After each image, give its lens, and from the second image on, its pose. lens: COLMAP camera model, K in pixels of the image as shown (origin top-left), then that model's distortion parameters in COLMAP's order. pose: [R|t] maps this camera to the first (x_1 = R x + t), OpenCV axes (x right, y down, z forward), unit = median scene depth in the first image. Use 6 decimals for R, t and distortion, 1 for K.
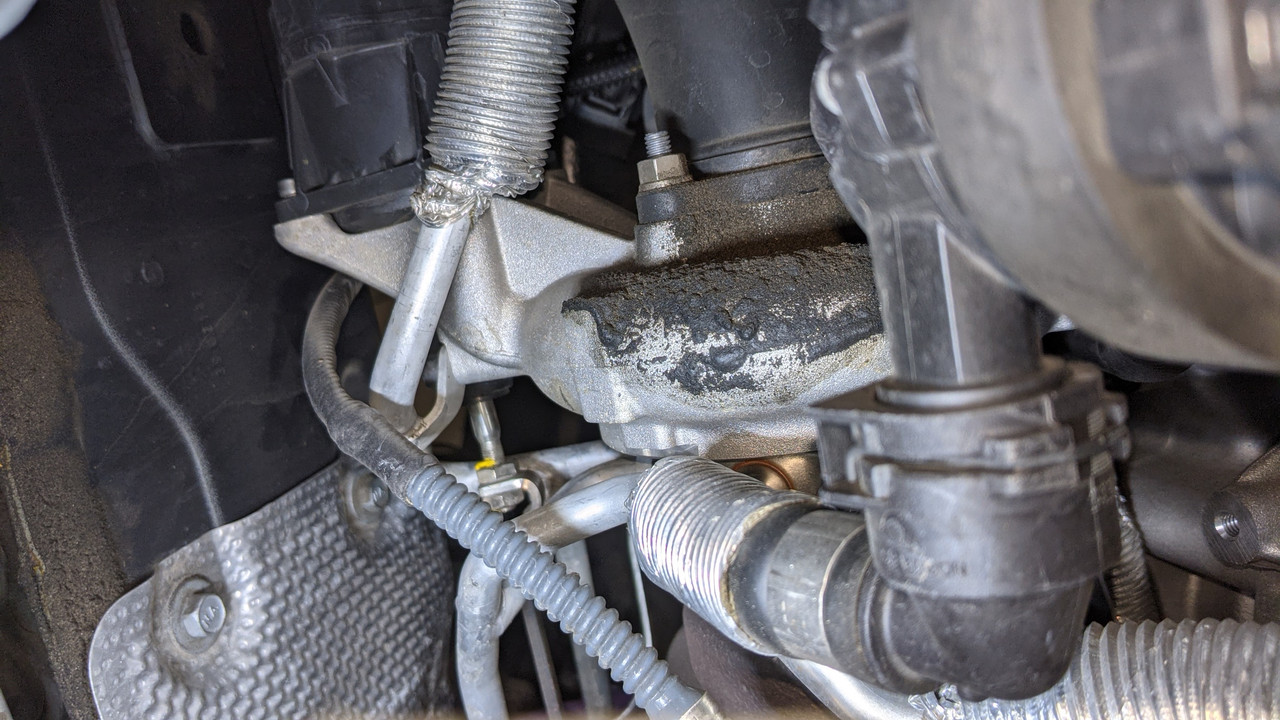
lens RADIAL K [[1001.1, 0, 640.7], [0, 1001.1, 367.5], [0, 0, 1]] dist [-0.016119, -0.009056]
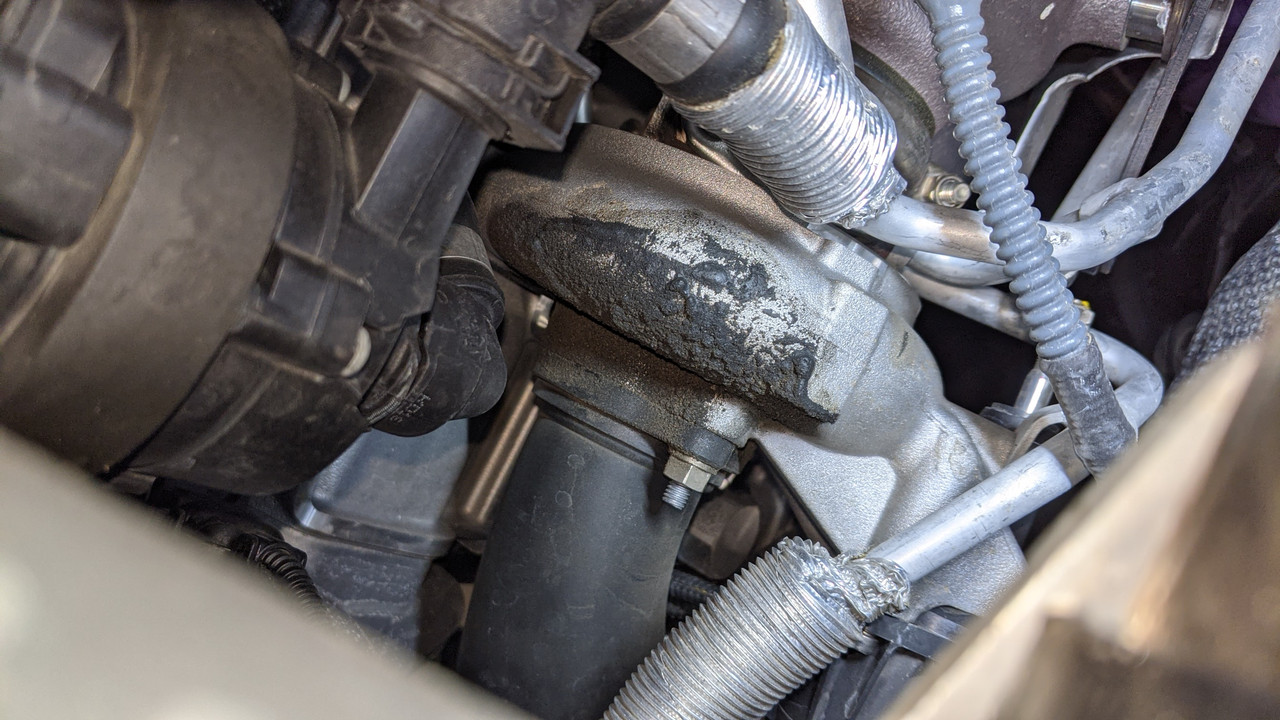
lens RADIAL K [[1001.1, 0, 641.1], [0, 1001.1, 365.8], [0, 0, 1]] dist [-0.016119, -0.009056]
pose [[-0.753196, -0.568208, 0.331414, -0.248249], [0.544351, -0.821261, -0.170917, 0.050512], [0.369294, 0.051672, 0.927875, 0.017760]]
